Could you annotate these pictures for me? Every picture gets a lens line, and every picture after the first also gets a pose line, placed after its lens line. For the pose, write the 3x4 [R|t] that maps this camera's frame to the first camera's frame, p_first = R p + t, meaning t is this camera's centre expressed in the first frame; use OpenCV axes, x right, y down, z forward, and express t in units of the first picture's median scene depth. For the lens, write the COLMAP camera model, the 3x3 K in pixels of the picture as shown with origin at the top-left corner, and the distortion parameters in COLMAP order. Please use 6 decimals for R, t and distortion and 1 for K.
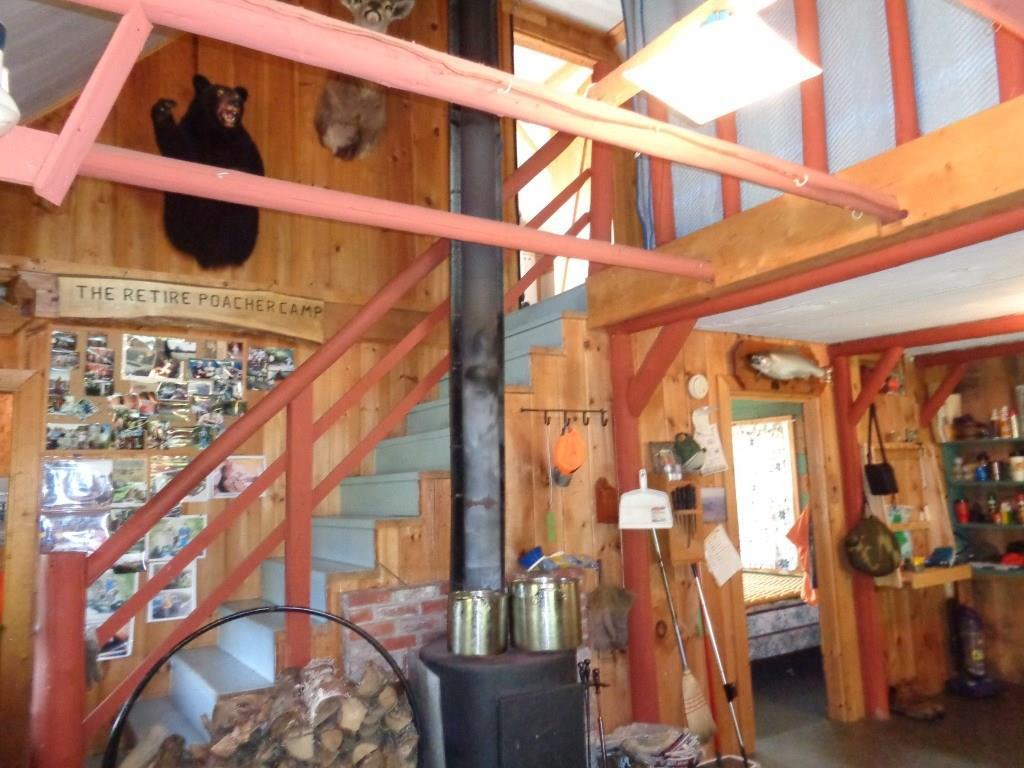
lens RADIAL K [[755.6, 0, 511.6], [0, 755.6, 384.2], [0, 0, 1]] dist [0.002743, 0.000327]
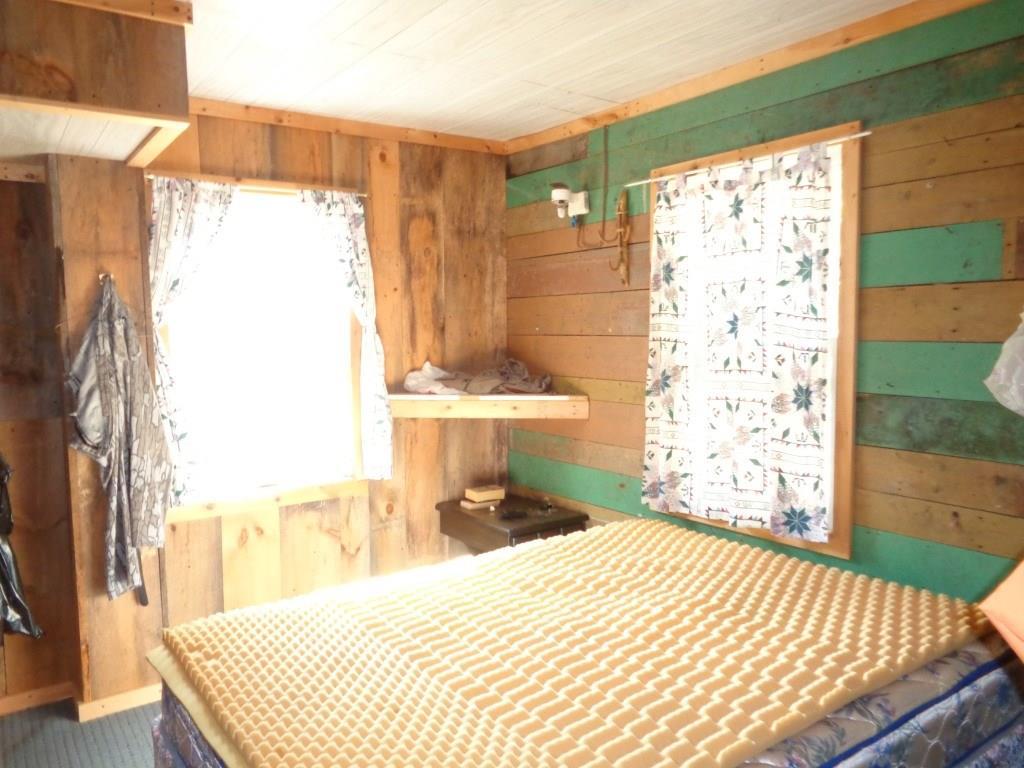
lens RADIAL K [[755.6, 0, 512.7], [0, 755.6, 384.6], [0, 0, 1]] dist [0.002743, 0.000327]
pose [[0.998651, 0.008761, 0.051175, 0.193362], [-0.019663, 0.976062, 0.216603, 0.087555], [-0.048052, -0.217317, 0.974918, 0.638740]]
